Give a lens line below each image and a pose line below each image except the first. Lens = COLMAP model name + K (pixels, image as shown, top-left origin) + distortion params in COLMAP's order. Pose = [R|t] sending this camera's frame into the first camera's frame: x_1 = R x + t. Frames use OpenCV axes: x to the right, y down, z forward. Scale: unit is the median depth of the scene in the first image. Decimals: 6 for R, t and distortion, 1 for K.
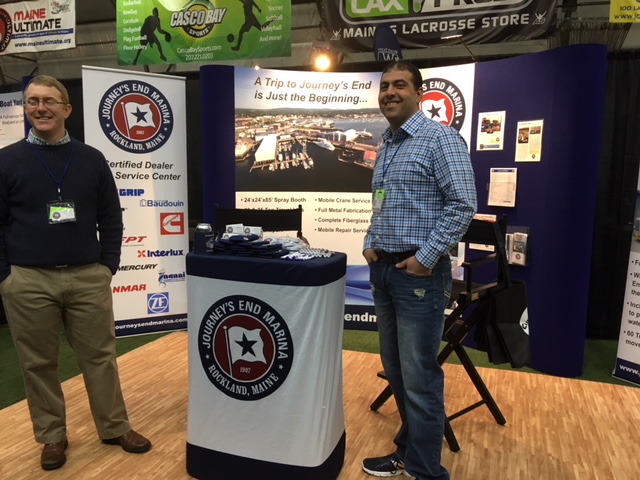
lens RADIAL K [[541.9, 0, 318.5], [0, 541.9, 240.0], [0, 0, 1]] dist [0.104046, -0.160328]
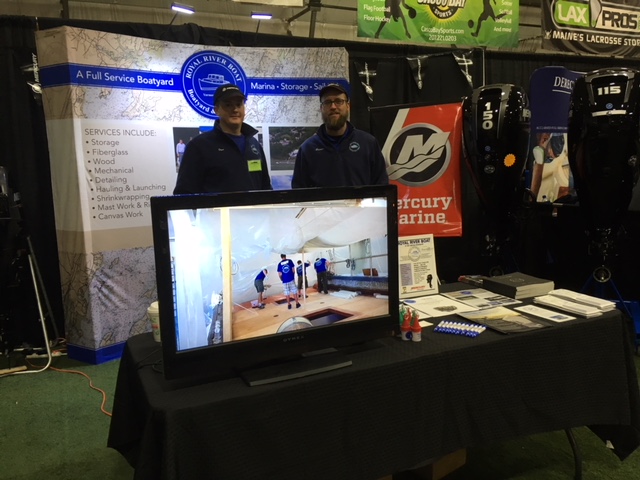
lens RADIAL K [[541.9, 0, 321.3], [0, 541.9, 243.4], [0, 0, 1]] dist [0.104046, -0.160328]
pose [[0.697489, -0.148239, 0.701095, -1.254005], [0.129766, 0.988322, 0.079871, -0.079938], [-0.704748, 0.035269, 0.708580, 0.507988]]
